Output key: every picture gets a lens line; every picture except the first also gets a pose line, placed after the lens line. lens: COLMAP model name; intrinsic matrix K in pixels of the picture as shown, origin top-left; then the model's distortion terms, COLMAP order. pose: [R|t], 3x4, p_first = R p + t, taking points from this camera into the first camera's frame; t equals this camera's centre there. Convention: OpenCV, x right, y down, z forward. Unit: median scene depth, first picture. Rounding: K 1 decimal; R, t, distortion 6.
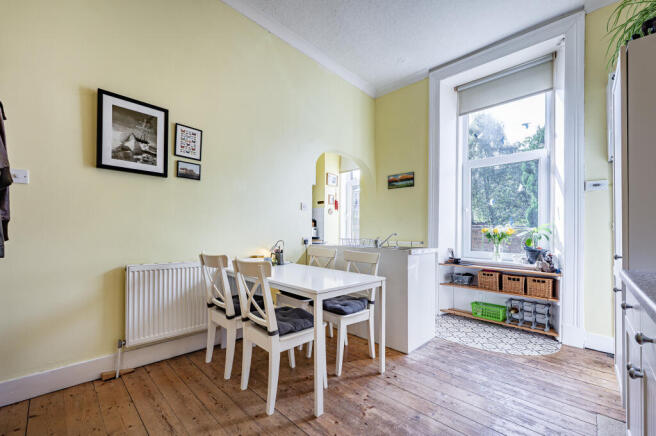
lens RADIAL K [[266.2, 0, 324.1], [0, 266.2, 229.4], [0, 0, 1]] dist [0.002370, -0.000625]
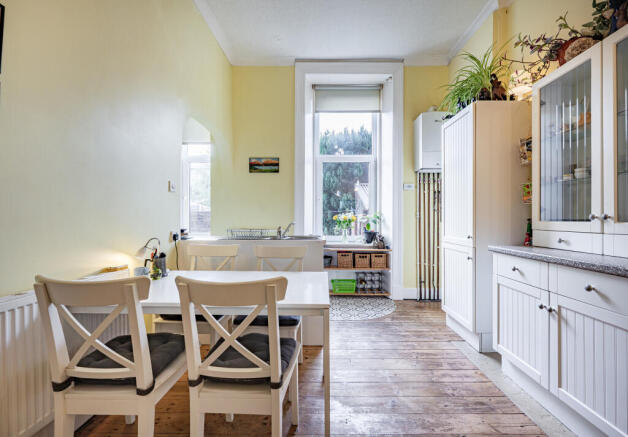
lens RADIAL K [[269.1, 0, 317.2], [0, 269.1, 217.0], [0, 0, 1]] dist [-0.000145, 0.000171]
pose [[0.720978, -0.010159, 0.692883, -0.325116], [-0.000909, 0.999878, 0.015605, -0.020332], [-0.692957, -0.011881, 0.720881, 0.250870]]
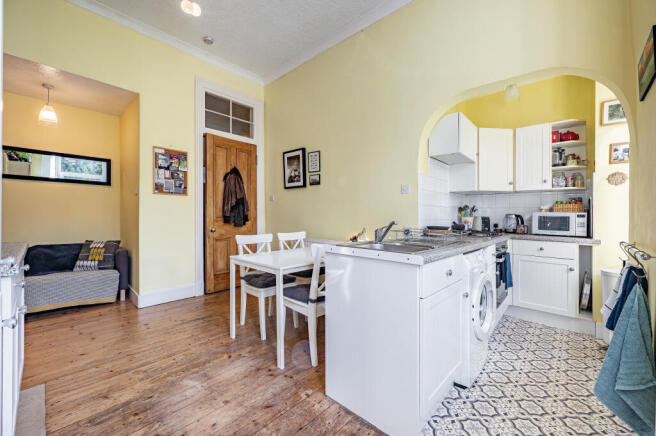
lens RADIAL K [[266.2, 0, 325.7], [0, 266.2, 218.5], [0, 0, 1]] dist [0.002370, -0.000625]
pose [[0.039530, -0.003393, -0.999213, 0.801157], [0.003512, 0.999989, -0.003256, 0.007225], [0.999212, -0.003380, 0.039542, 0.772760]]
